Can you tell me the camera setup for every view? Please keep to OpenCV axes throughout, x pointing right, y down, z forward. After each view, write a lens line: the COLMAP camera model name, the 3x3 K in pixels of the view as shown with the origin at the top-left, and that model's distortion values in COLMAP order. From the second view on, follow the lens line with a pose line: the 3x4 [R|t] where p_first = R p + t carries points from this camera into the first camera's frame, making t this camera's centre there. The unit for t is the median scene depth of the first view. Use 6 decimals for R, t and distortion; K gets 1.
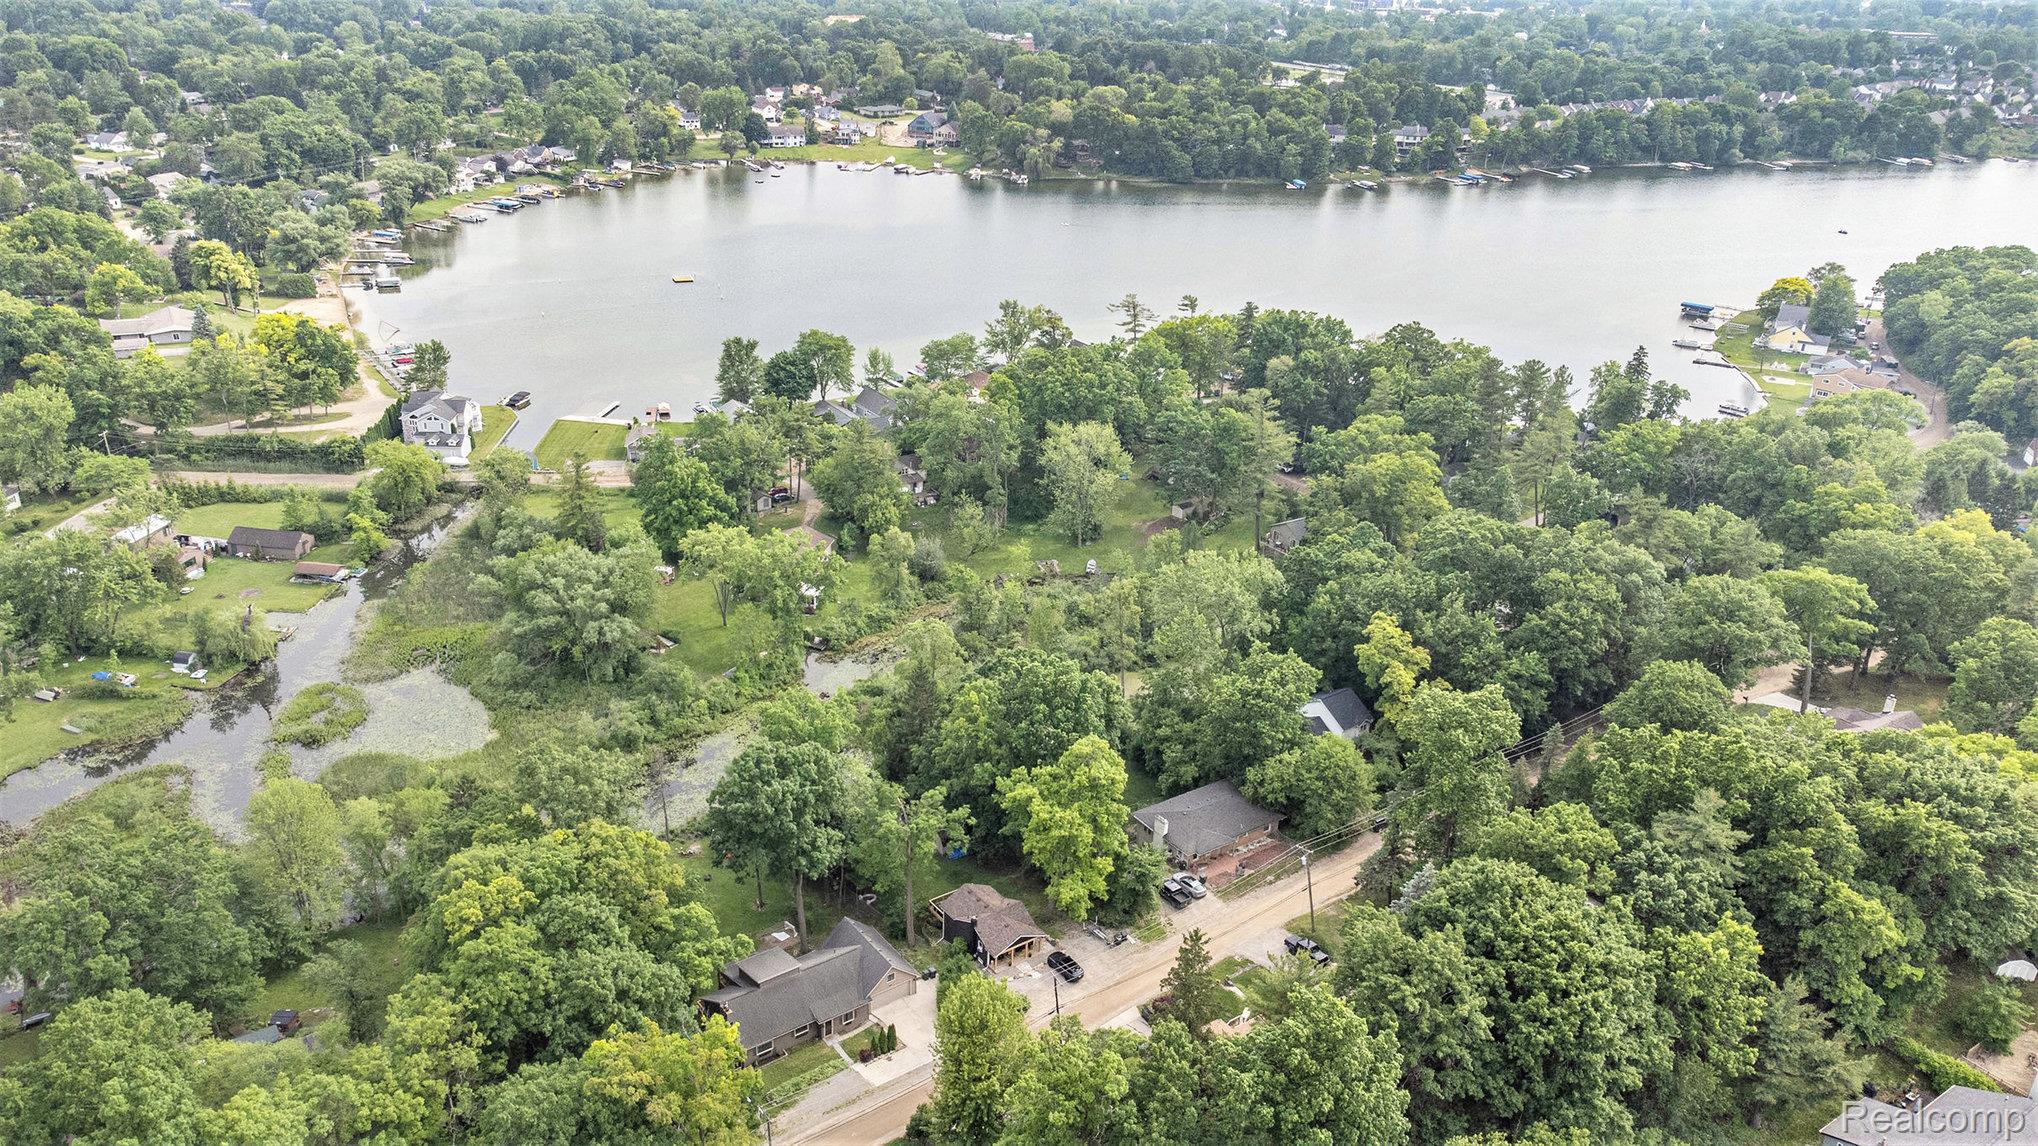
lens RADIAL K [[1548.5, 0, 1019.0], [0, 1548.5, 573.0], [0, 0, 1]] dist [0.047274, -0.001670]
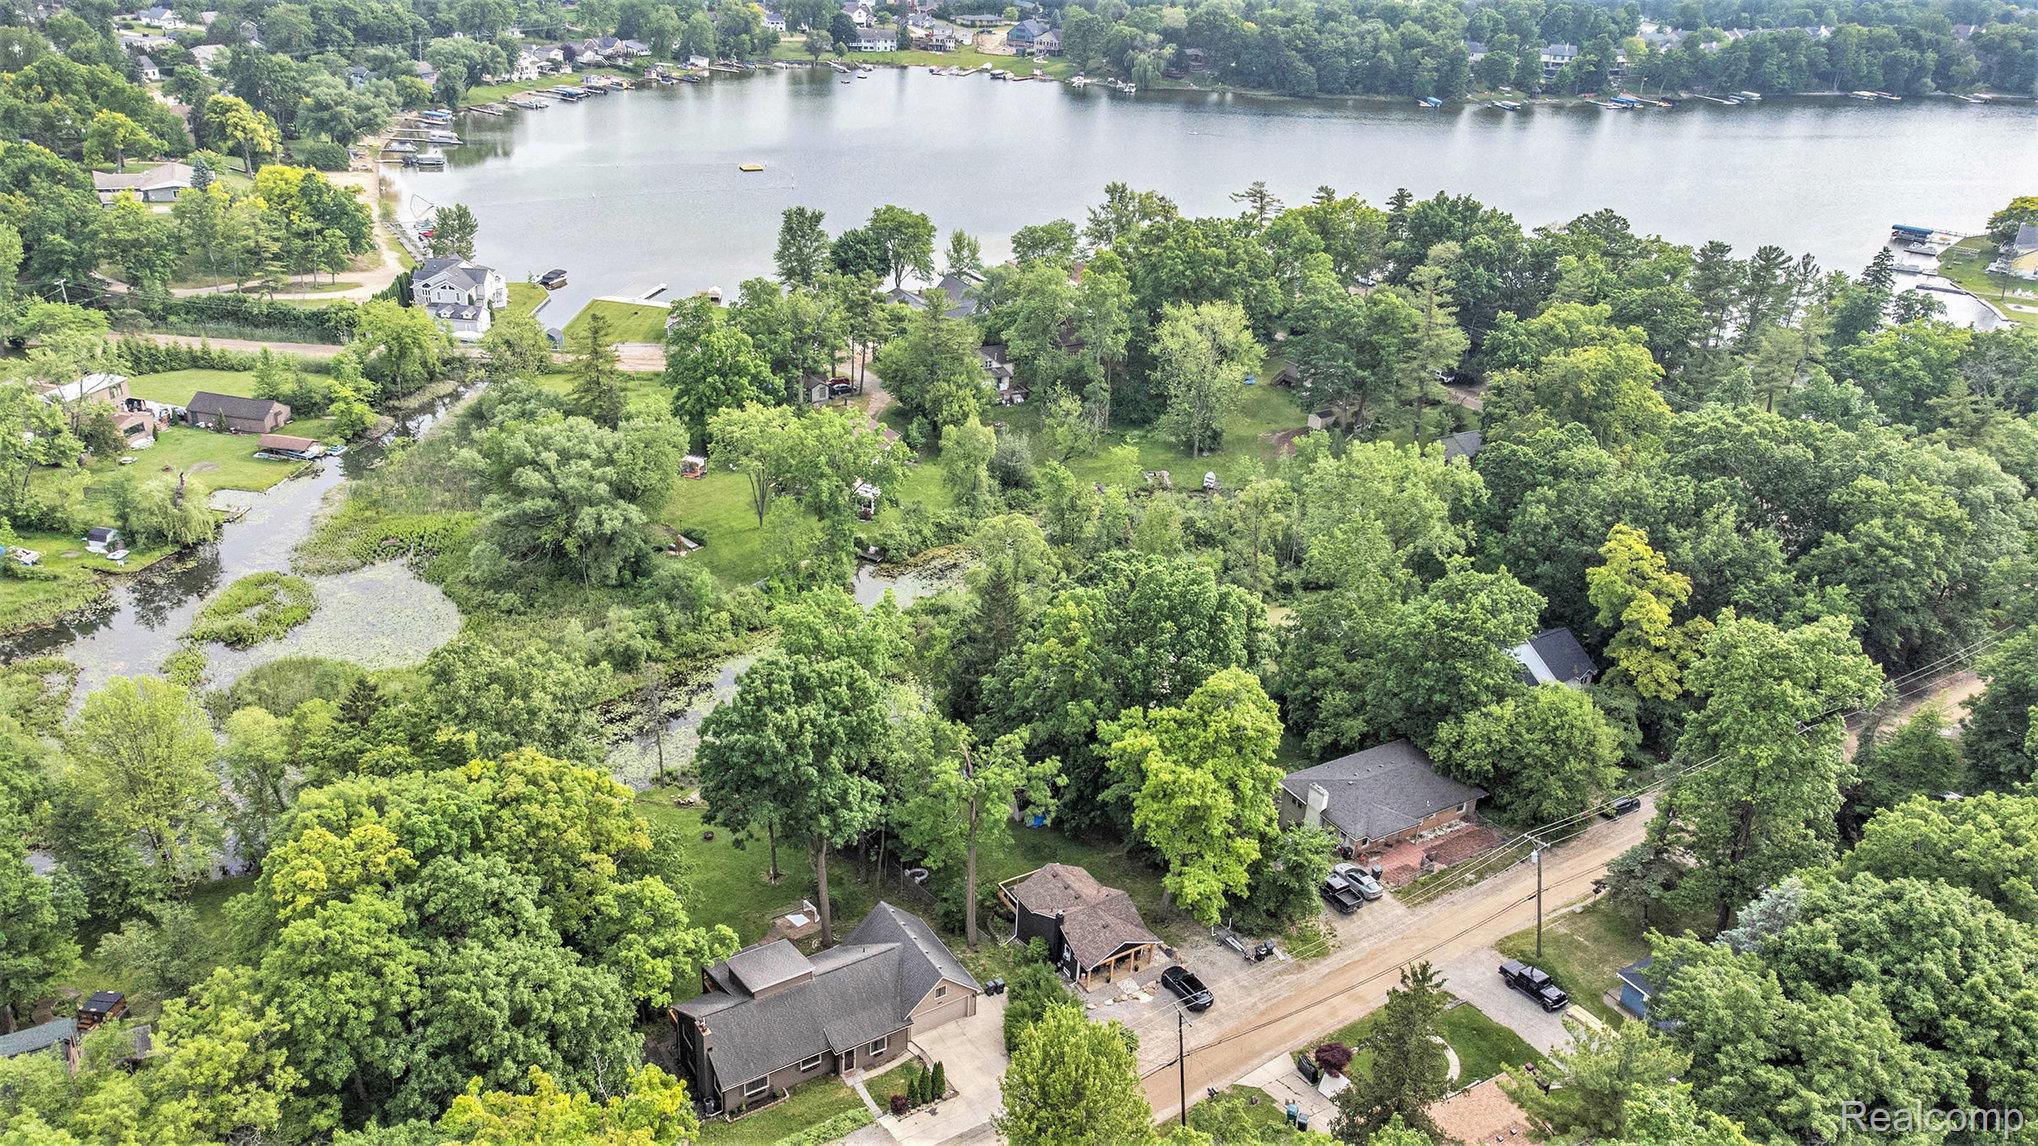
lens RADIAL K [[1548.5, 0, 1019.0], [0, 1548.5, 573.0], [0, 0, 1]] dist [0.047274, -0.001670]
pose [[0.997878, 0.041169, -0.050441, -0.012006], [-0.039981, 0.998904, 0.024342, 0.032278], [0.051388, -0.022274, 0.998430, 0.189224]]
